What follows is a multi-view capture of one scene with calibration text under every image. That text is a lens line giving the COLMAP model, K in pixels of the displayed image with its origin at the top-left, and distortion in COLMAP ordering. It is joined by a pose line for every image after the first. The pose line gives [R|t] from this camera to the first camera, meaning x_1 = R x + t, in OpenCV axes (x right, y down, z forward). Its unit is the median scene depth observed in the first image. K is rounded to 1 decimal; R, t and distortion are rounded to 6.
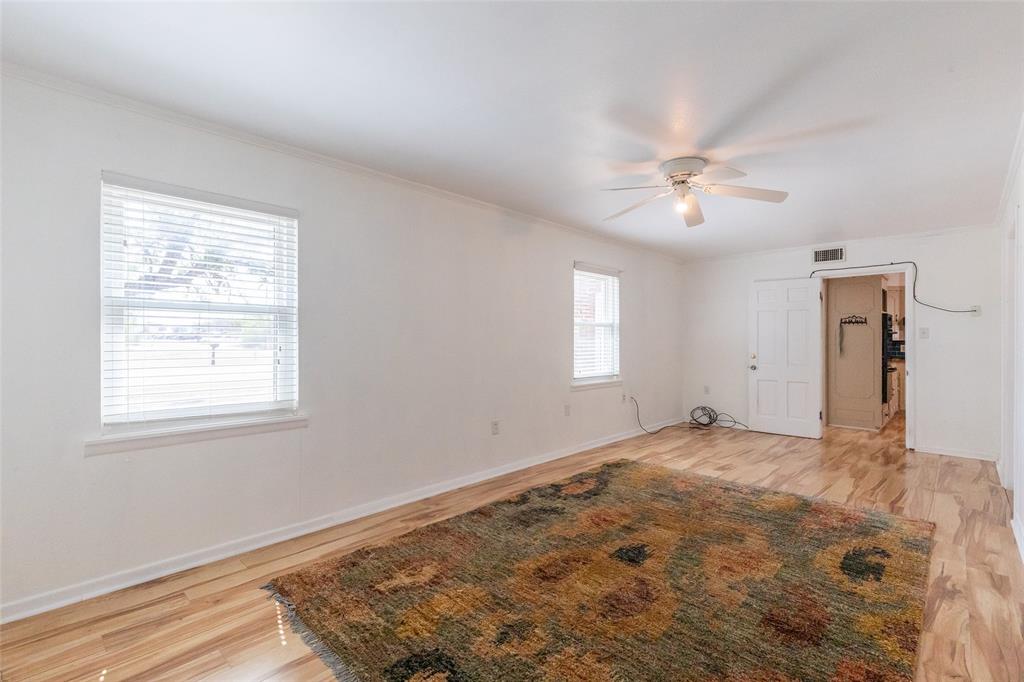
lens RADIAL K [[461.4, 0, 517.1], [0, 461.4, 338.4], [0, 0, 1]] dist [0.012949, -0.002682]
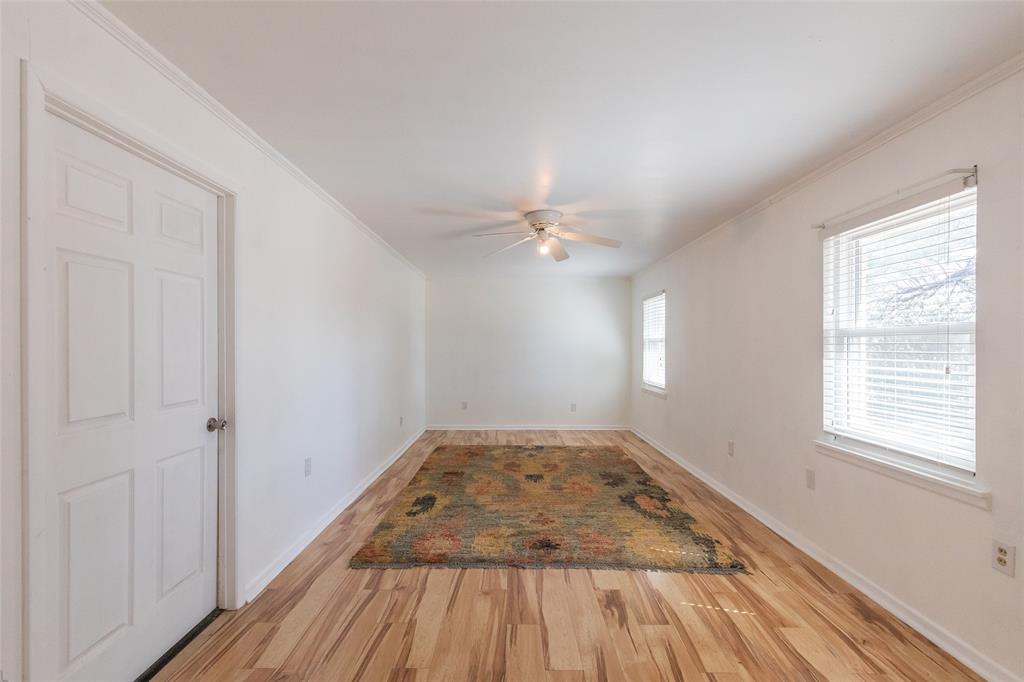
lens RADIAL K [[461.4, 0, 513.5], [0, 461.4, 345.5], [0, 0, 1]] dist [0.012949, -0.002682]
pose [[-0.717435, -0.005502, -0.696604, 1.066359], [-0.003774, 0.999985, -0.004011, -0.019539], [0.696615, -0.000249, -0.717445, 1.536239]]
